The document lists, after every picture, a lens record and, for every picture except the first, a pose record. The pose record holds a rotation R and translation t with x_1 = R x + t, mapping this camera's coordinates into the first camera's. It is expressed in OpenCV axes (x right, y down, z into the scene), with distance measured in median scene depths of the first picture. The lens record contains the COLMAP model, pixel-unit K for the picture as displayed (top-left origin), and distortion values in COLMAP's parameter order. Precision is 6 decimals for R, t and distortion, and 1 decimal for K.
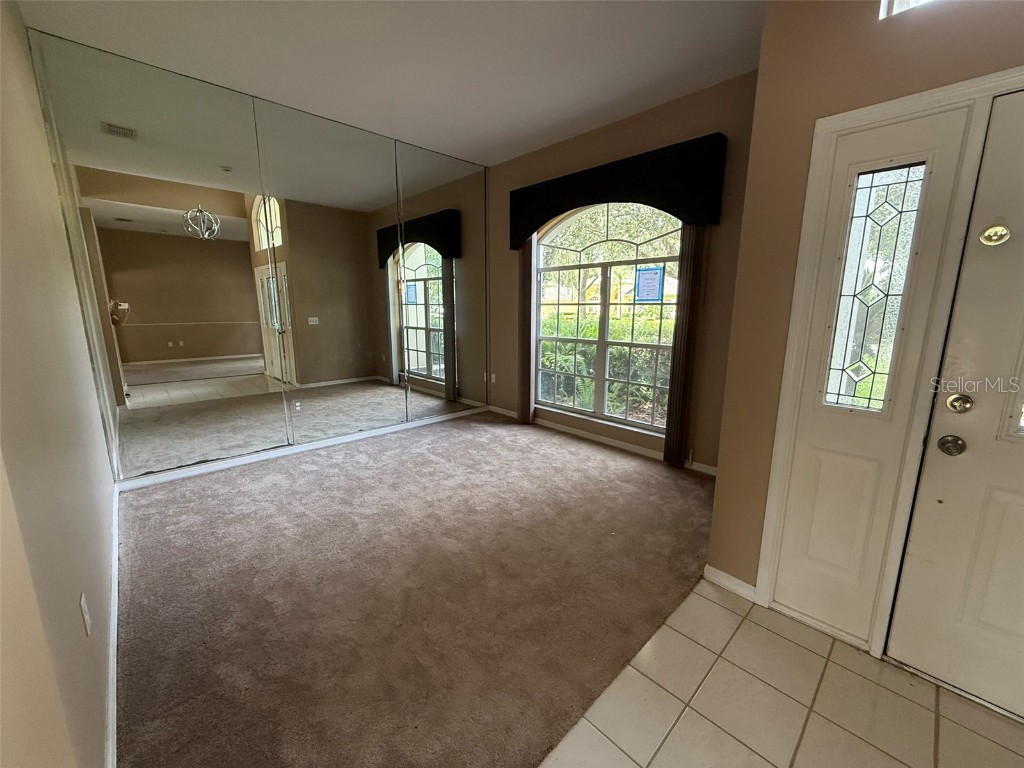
lens RADIAL K [[410.2, 0, 513.9], [0, 410.2, 381.1], [0, 0, 1]] dist [-0.004567, -0.000127]
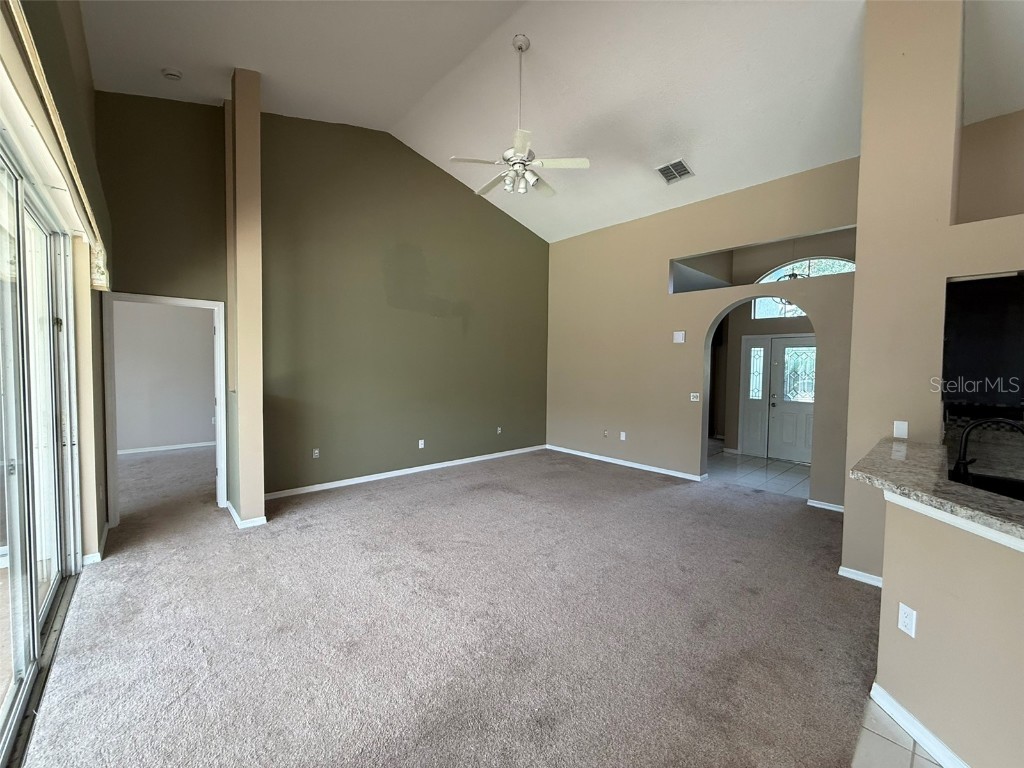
lens RADIAL K [[410.2, 0, 515.9], [0, 410.2, 385.6], [0, 0, 1]] dist [-0.004567, -0.000127]
pose [[0.999756, 0.011085, -0.019093, -1.137071], [-0.013862, 0.988278, -0.152034, 0.433287], [0.017184, 0.152262, 0.988191, -2.344001]]
